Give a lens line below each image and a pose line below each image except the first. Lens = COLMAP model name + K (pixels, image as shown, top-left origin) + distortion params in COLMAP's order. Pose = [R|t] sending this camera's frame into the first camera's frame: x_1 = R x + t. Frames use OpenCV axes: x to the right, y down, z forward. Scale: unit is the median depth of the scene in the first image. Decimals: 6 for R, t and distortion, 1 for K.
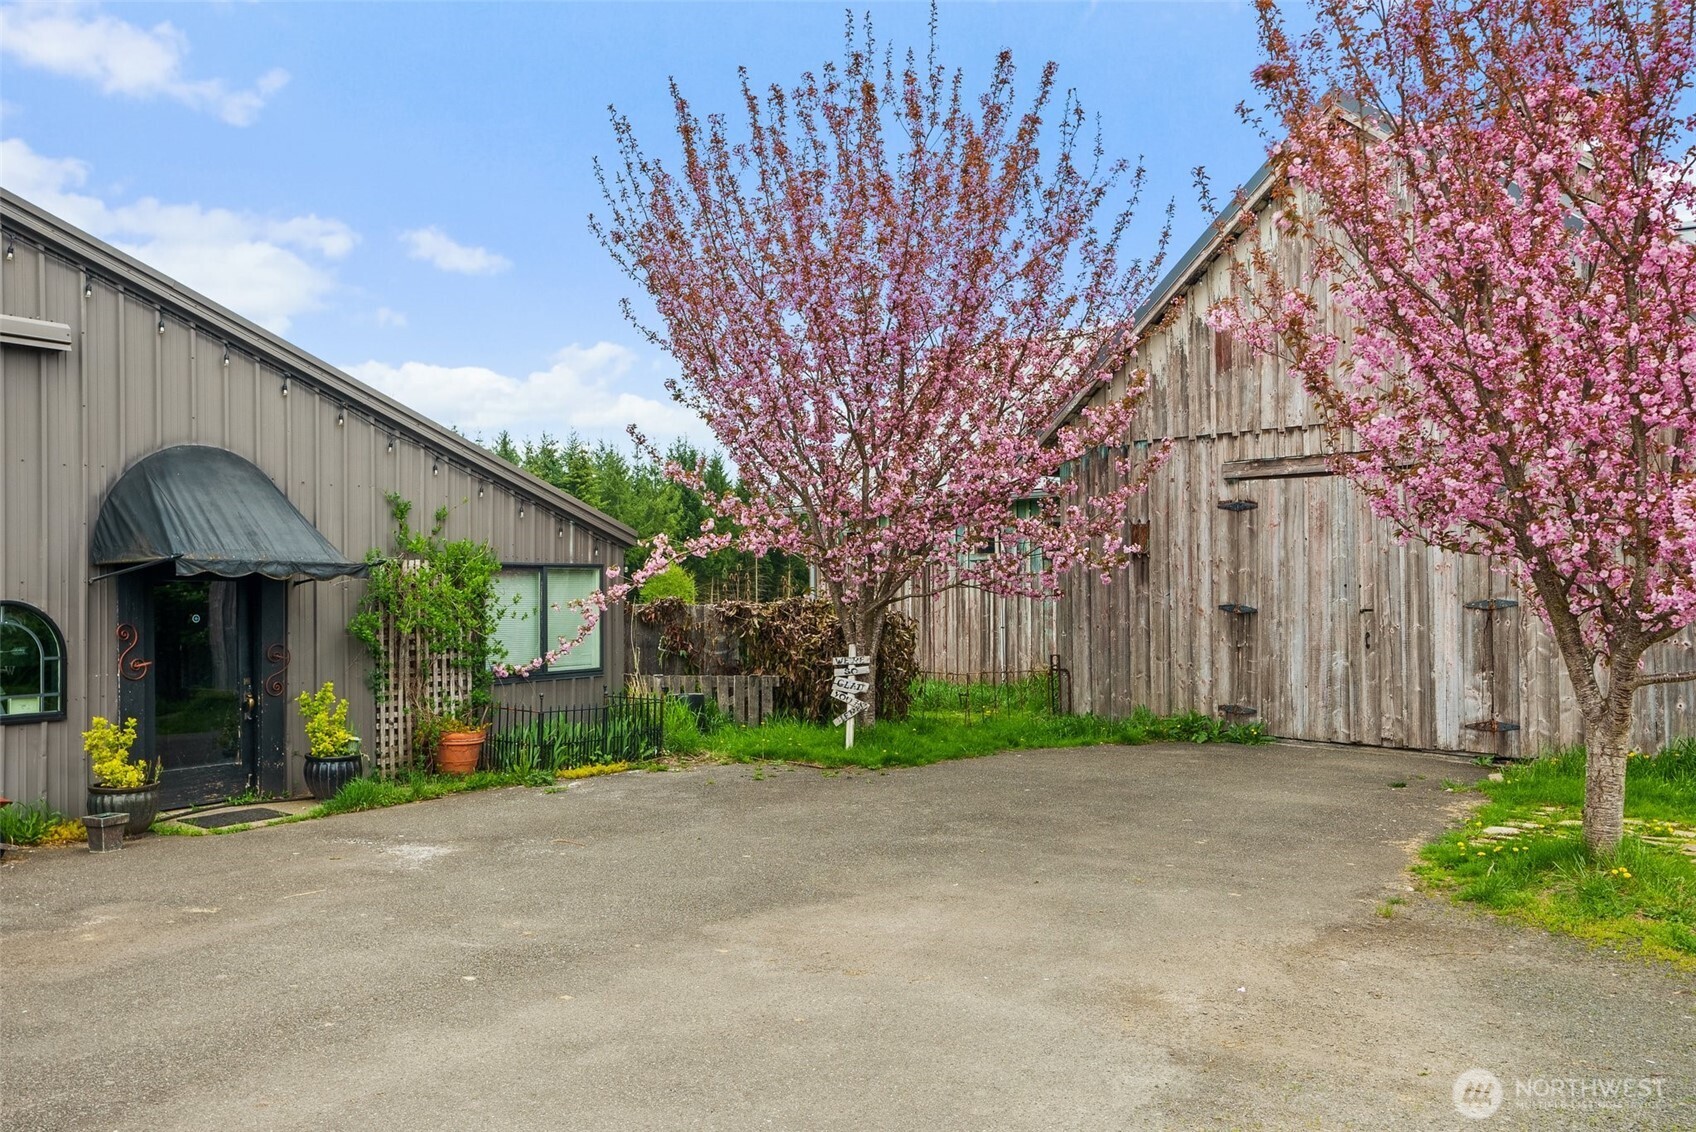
lens RADIAL K [[1420.3, 0, 857.9], [0, 1420.3, 556.7], [0, 0, 1]] dist [0.031490, 0.027381]
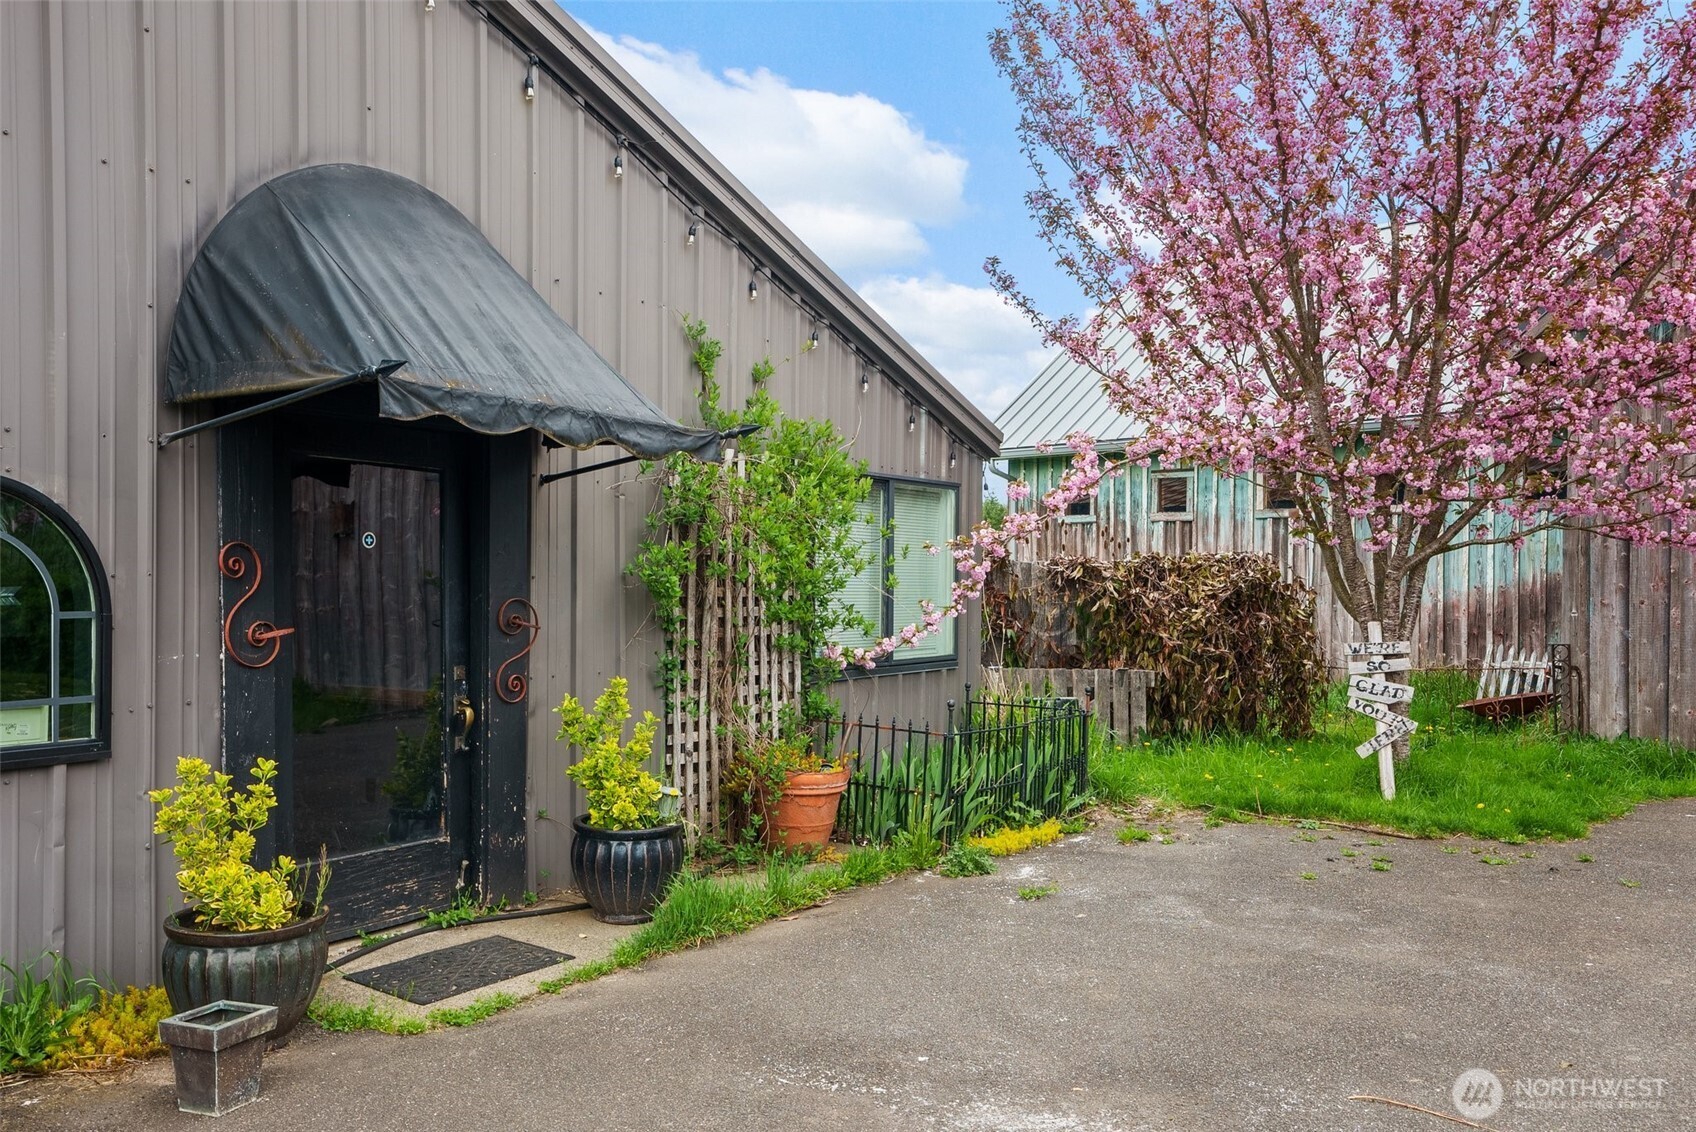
lens RADIAL K [[1420.3, 0, 836.6], [0, 1420.3, 571.0], [0, 0, 1]] dist [0.031490, 0.027381]
pose [[0.999917, 0.012799, 0.001684, -0.289515], [-0.012827, 0.999760, 0.017782, 0.040552], [-0.001456, -0.017802, 0.999840, 0.494874]]
